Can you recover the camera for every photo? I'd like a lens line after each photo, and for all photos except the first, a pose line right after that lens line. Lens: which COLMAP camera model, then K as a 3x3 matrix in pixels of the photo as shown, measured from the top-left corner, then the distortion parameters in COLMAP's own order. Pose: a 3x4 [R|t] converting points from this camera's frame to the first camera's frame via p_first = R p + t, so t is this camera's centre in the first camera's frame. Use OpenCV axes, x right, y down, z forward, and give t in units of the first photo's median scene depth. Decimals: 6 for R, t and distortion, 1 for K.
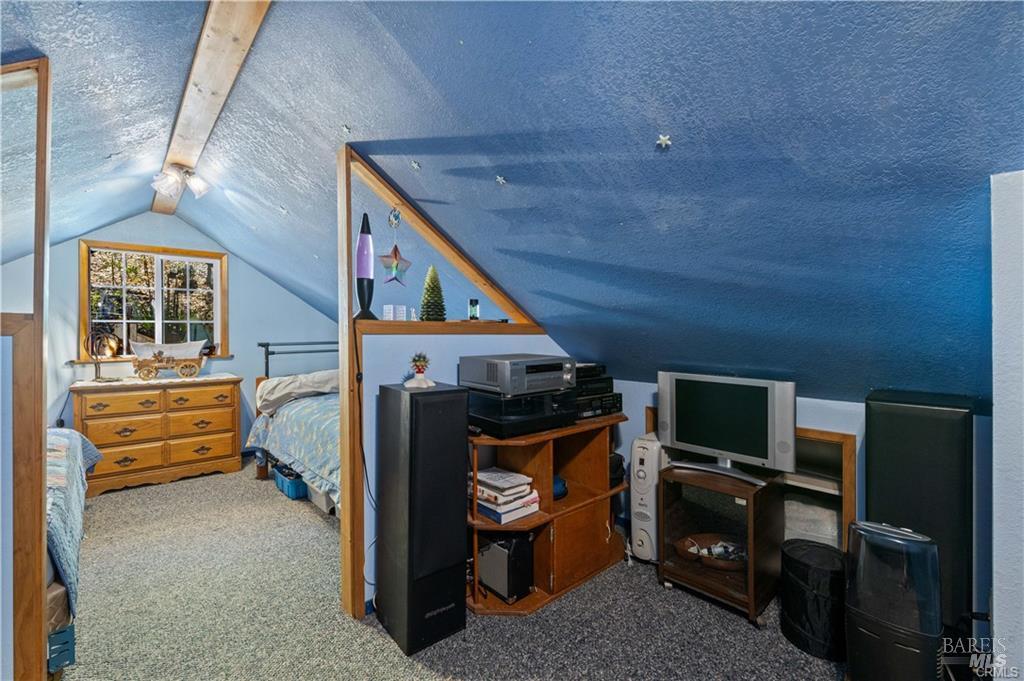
lens RADIAL K [[443.0, 0, 517.2], [0, 443.0, 334.1], [0, 0, 1]] dist [0.001094, -0.000135]
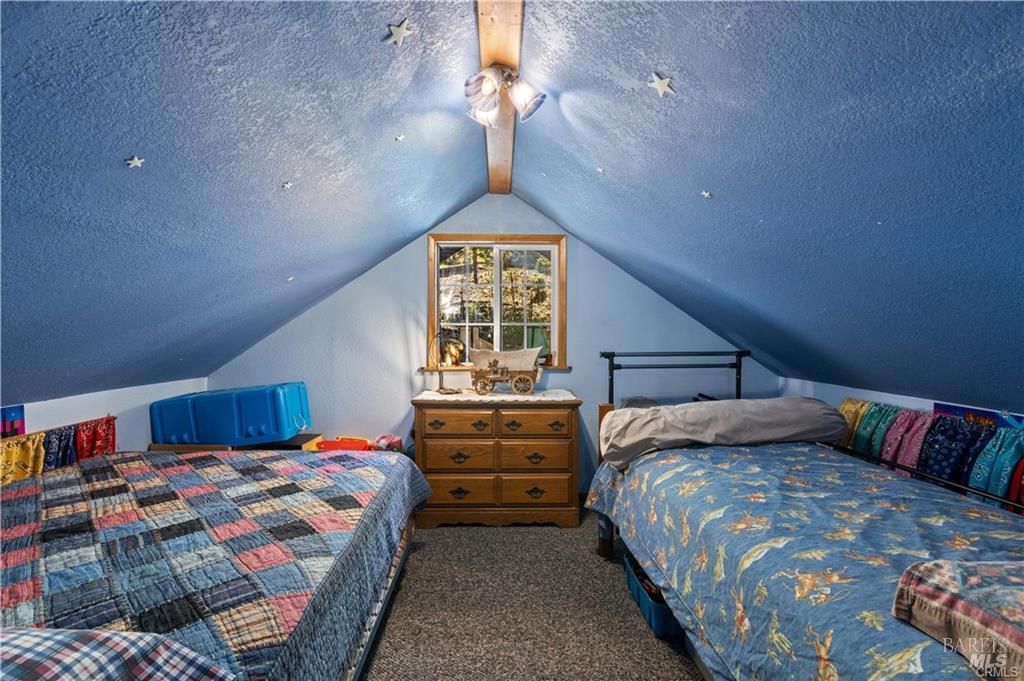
lens RADIAL K [[434.9, 0, 512.1], [0, 434.9, 351.4], [0, 0, 1]] dist [-0.000143, -0.000043]
pose [[0.759222, 0.025615, -0.650327, -0.274035], [-0.005424, 0.999440, 0.033034, -0.004237], [0.650809, -0.021552, 0.758935, 0.432606]]
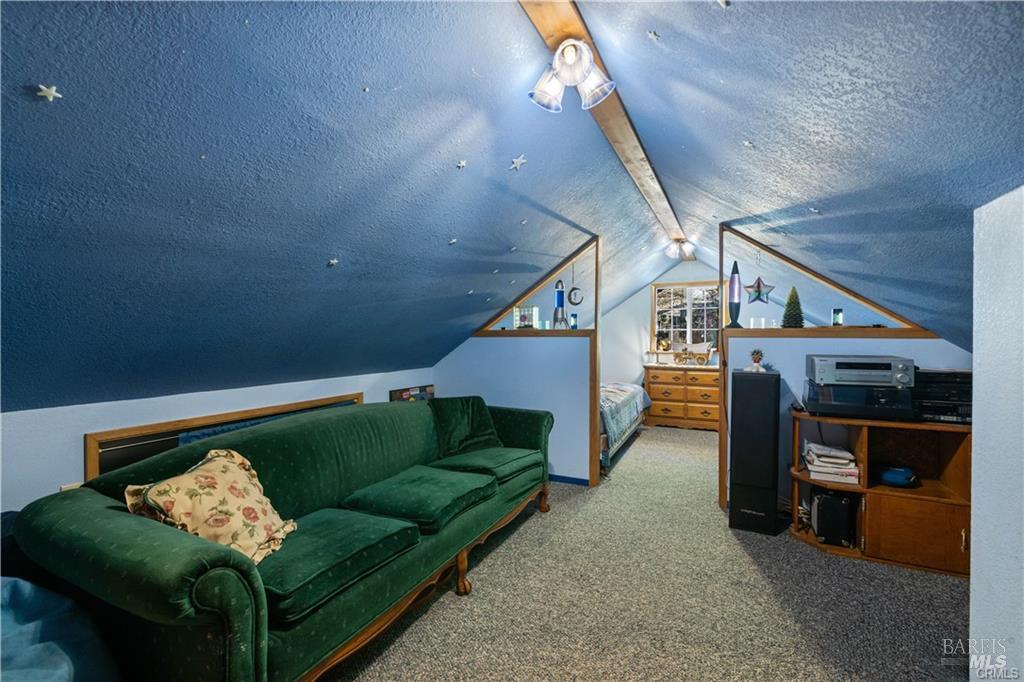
lens RADIAL K [[443.0, 0, 517.2], [0, 443.0, 334.6], [0, 0, 1]] dist [0.001094, -0.000135]
pose [[0.375076, -0.002486, -0.926991, 0.484085], [-0.005927, 0.999970, -0.005080, 0.002313], [0.926975, 0.007400, 0.375049, -0.184474]]
